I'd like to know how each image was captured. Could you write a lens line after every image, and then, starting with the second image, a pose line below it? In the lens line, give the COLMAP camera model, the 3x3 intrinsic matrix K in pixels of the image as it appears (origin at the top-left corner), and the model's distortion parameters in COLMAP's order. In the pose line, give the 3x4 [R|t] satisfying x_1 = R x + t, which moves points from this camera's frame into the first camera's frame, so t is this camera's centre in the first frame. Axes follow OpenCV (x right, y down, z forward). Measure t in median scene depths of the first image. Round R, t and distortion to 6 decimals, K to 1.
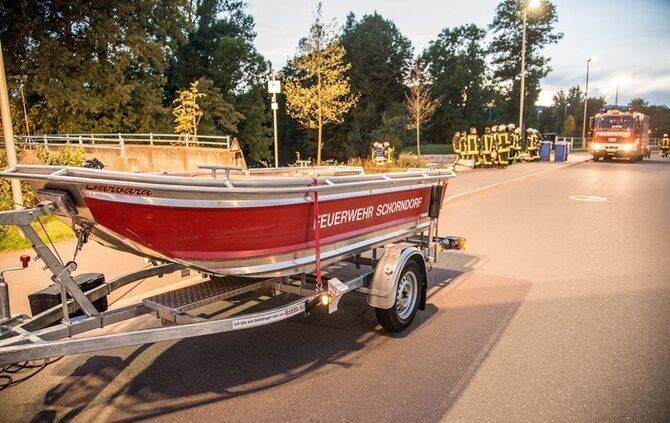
lens RADIAL K [[478.9, 0, 335.0], [0, 478.9, 211.5], [0, 0, 1]] dist [-0.061329, 0.042268]
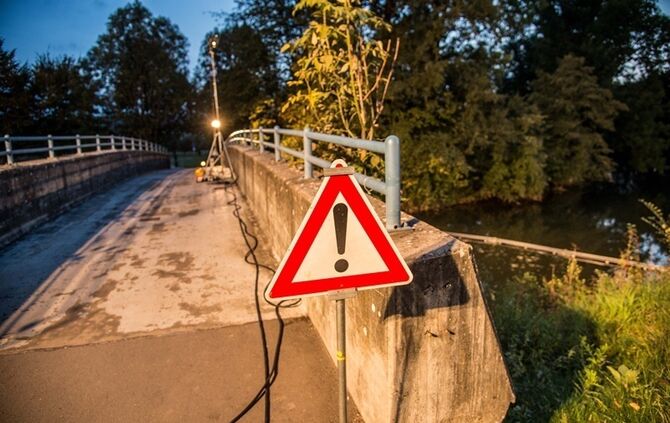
lens RADIAL K [[478.9, 0, 335.0], [0, 478.9, 211.5], [0, 0, 1]] dist [-0.061329, 0.042268]
pose [[0.738768, 0.115469, -0.663994, -0.034684], [-0.111778, 0.992562, 0.048241, -0.035995], [0.664625, 0.038581, 0.746180, 0.222947]]
